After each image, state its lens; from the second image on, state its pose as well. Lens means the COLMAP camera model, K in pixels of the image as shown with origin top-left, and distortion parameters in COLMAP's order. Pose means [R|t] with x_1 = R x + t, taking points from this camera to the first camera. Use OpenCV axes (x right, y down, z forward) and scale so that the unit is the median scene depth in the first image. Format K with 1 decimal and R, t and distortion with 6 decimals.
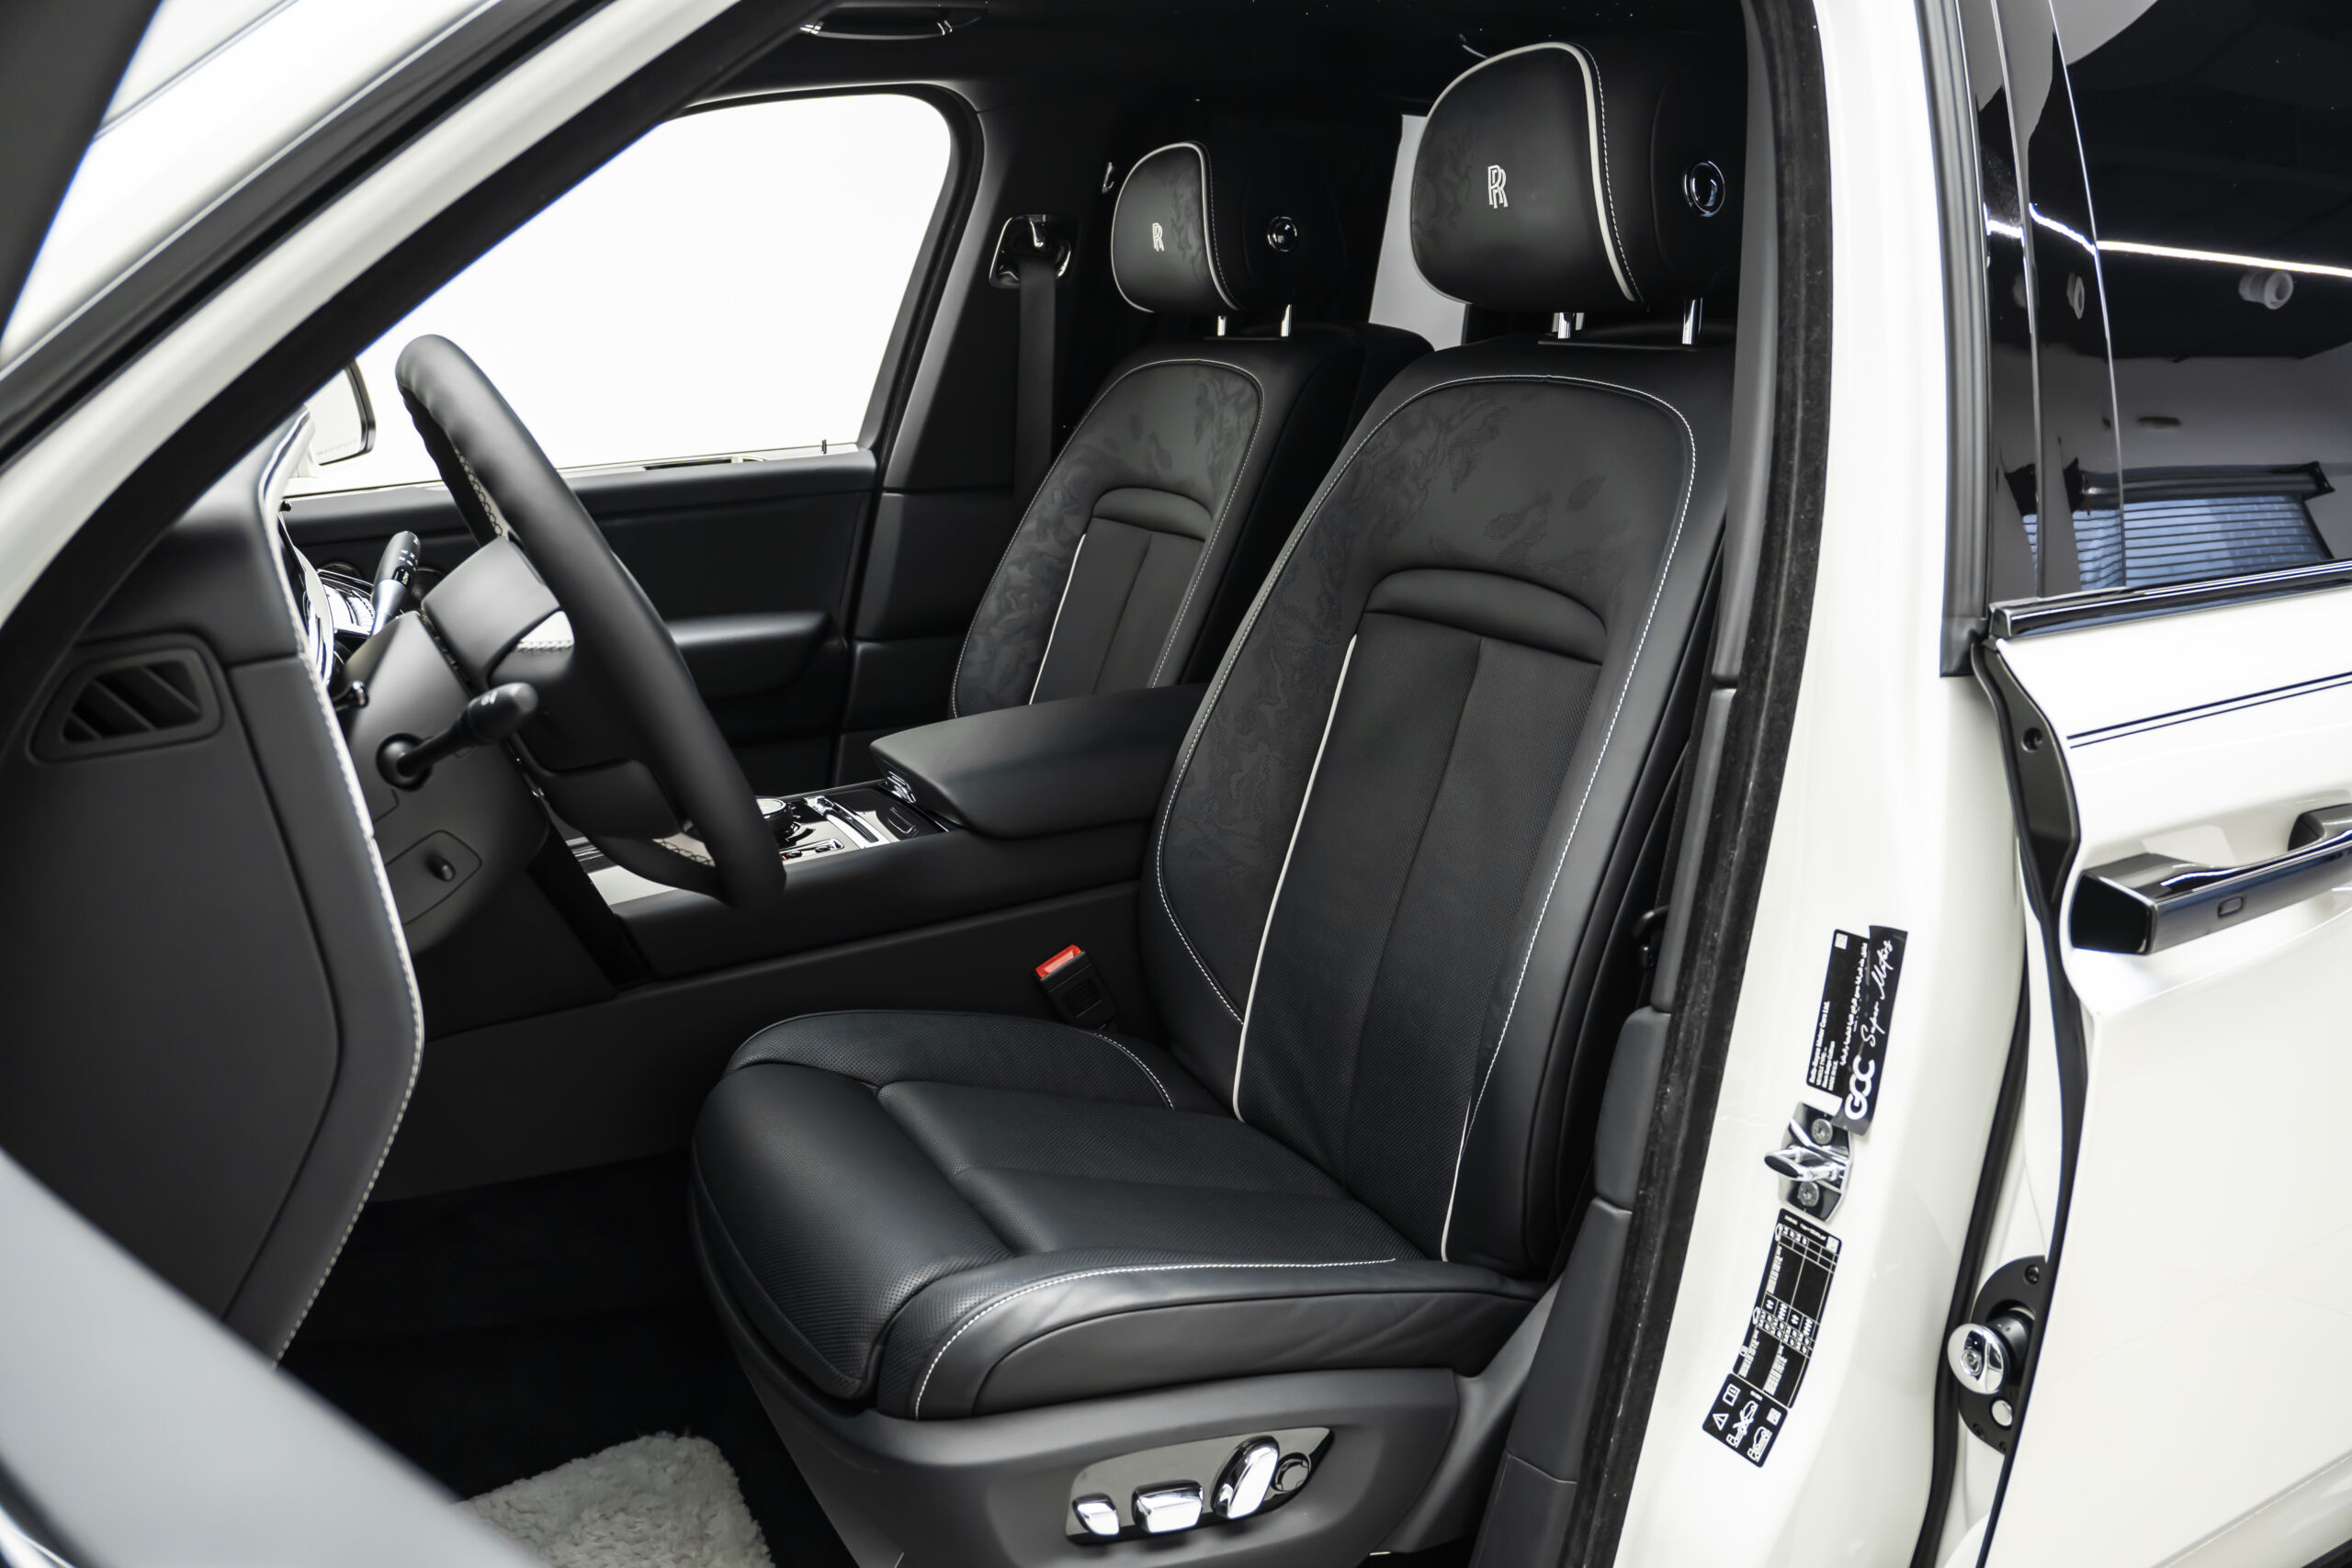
lens RADIAL K [[1866.6, 0, 1176.0], [0, 1866.6, 784.0], [0, 0, 1]] dist [-0.201038, 0.100524]
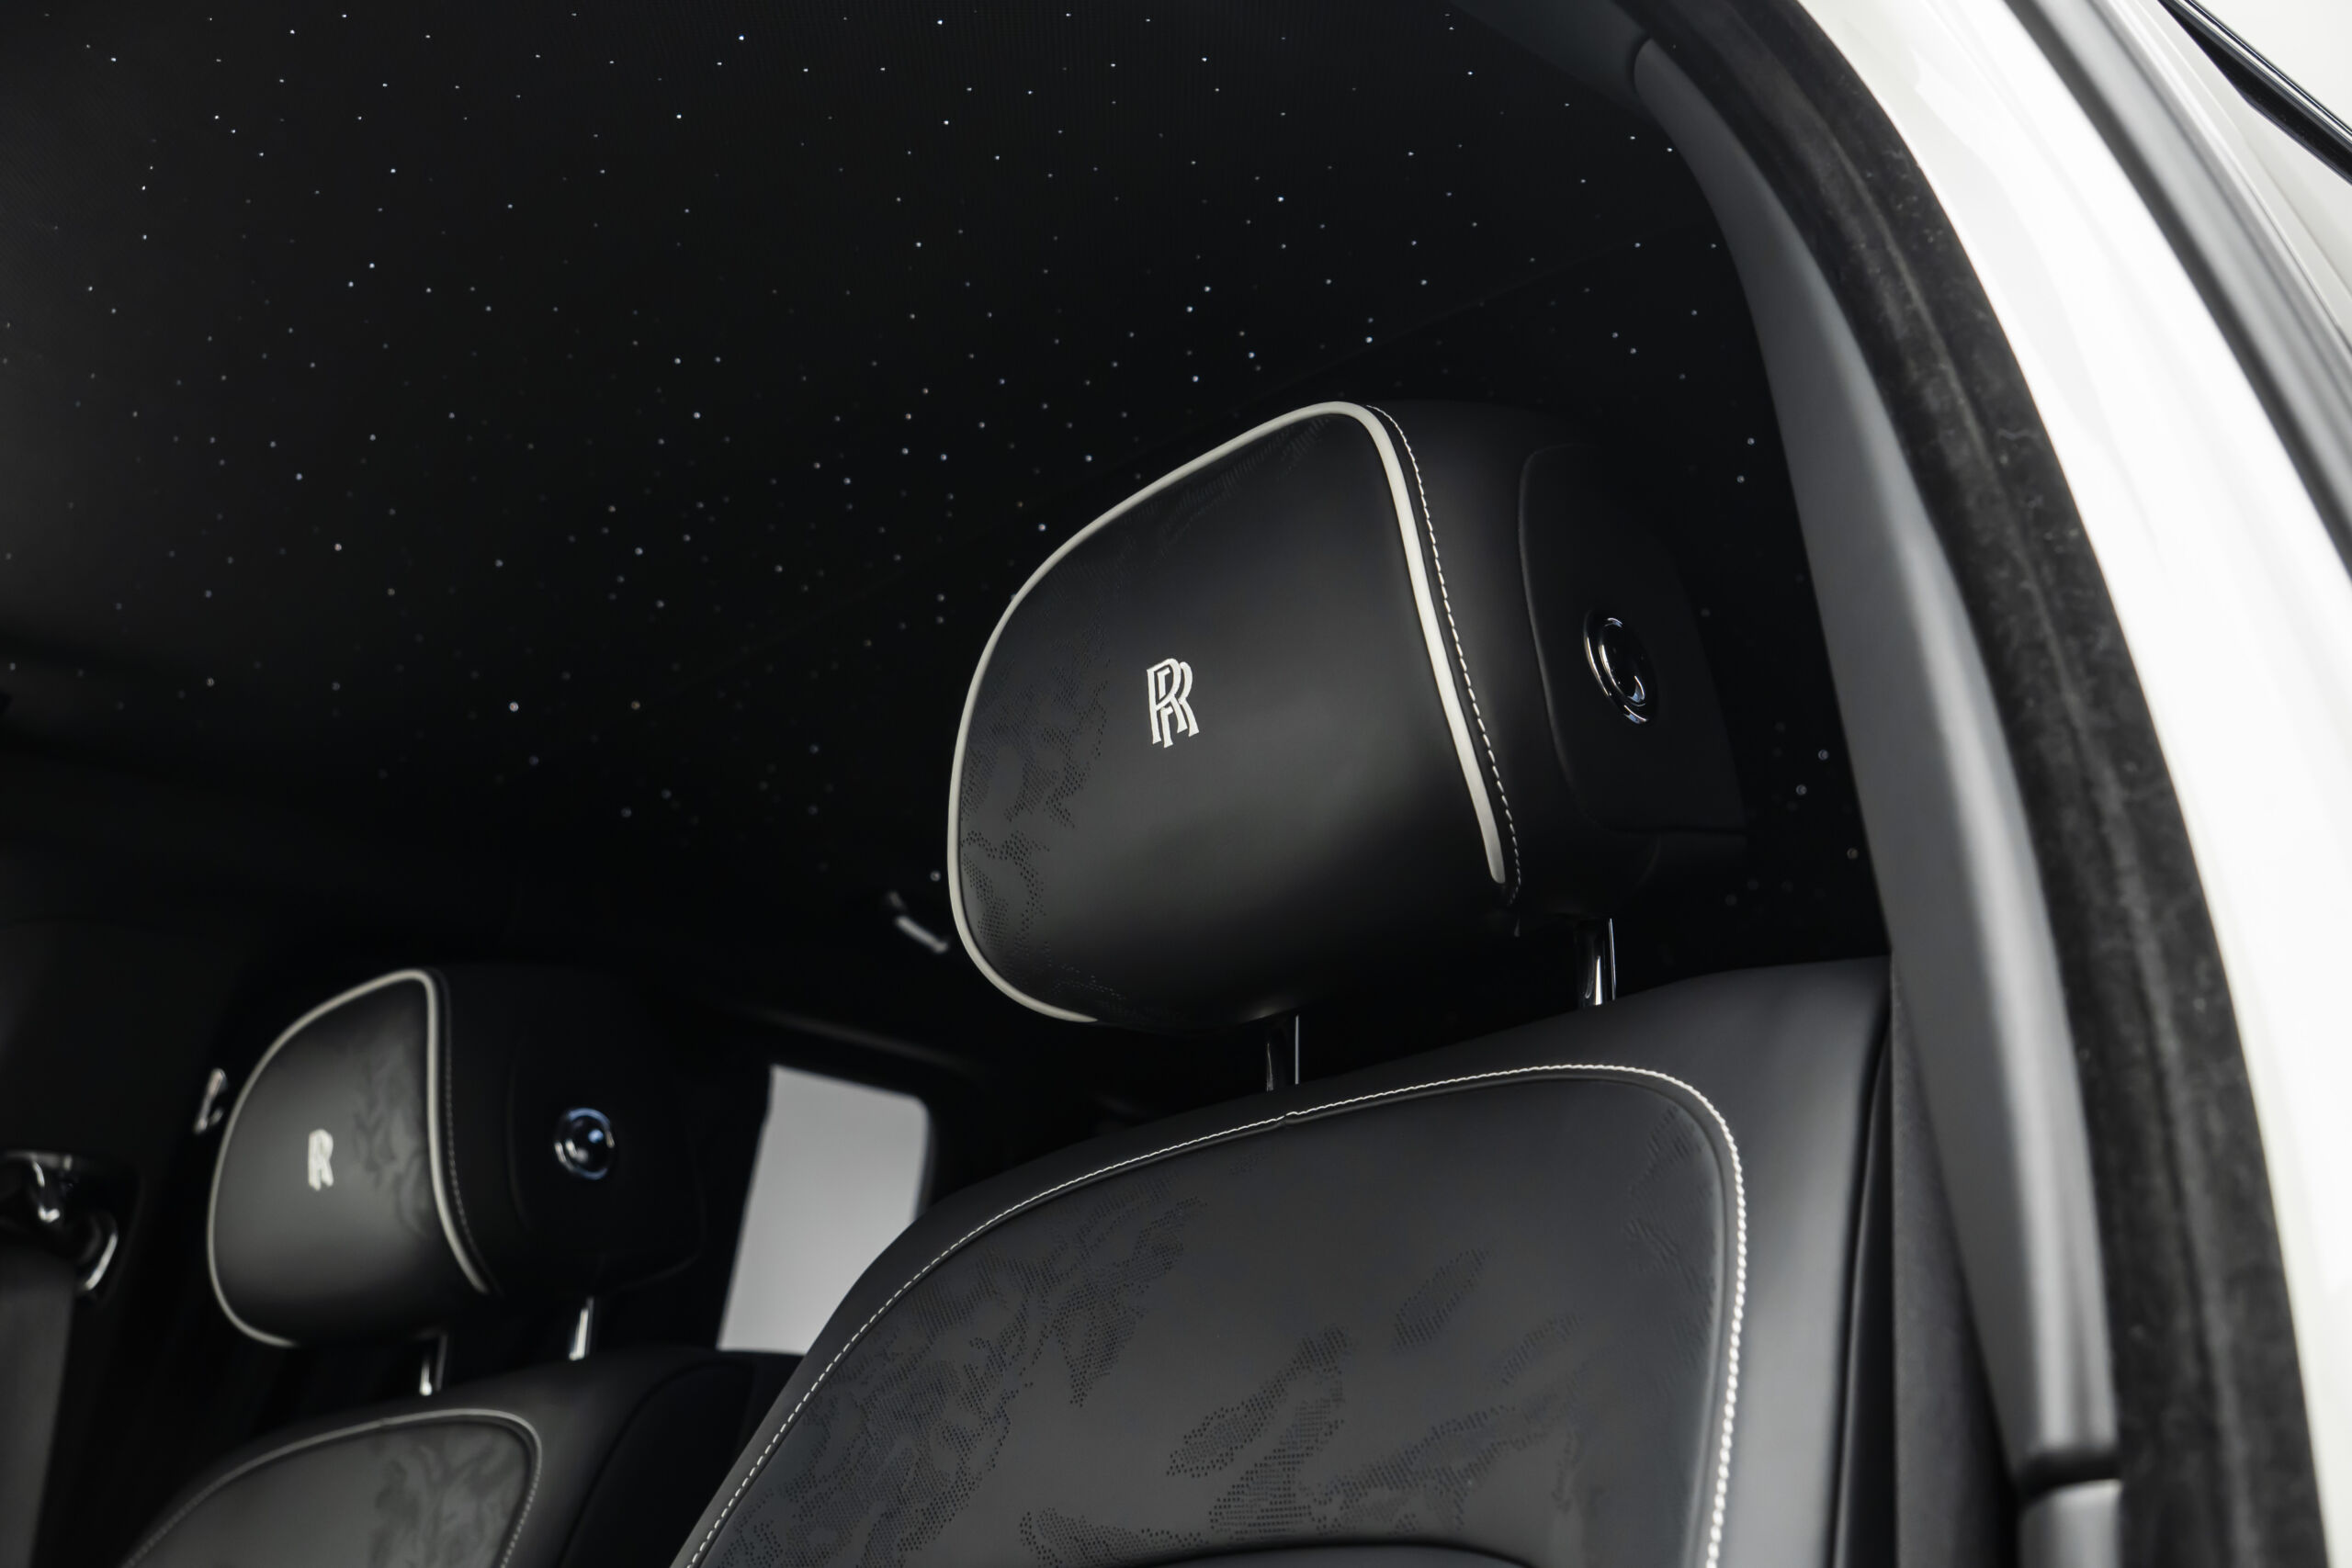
lens RADIAL K [[2883.2, 0, 1176.0], [0, 2883.2, 784.0], [0, 0, 1]] dist [-0.022824, -0.002377]
pose [[0.952583, 0.093890, 0.289432, -0.024954], [0.091035, 0.819695, -0.565520, 0.076280], [-0.290342, 0.565052, 0.772280, 0.299554]]
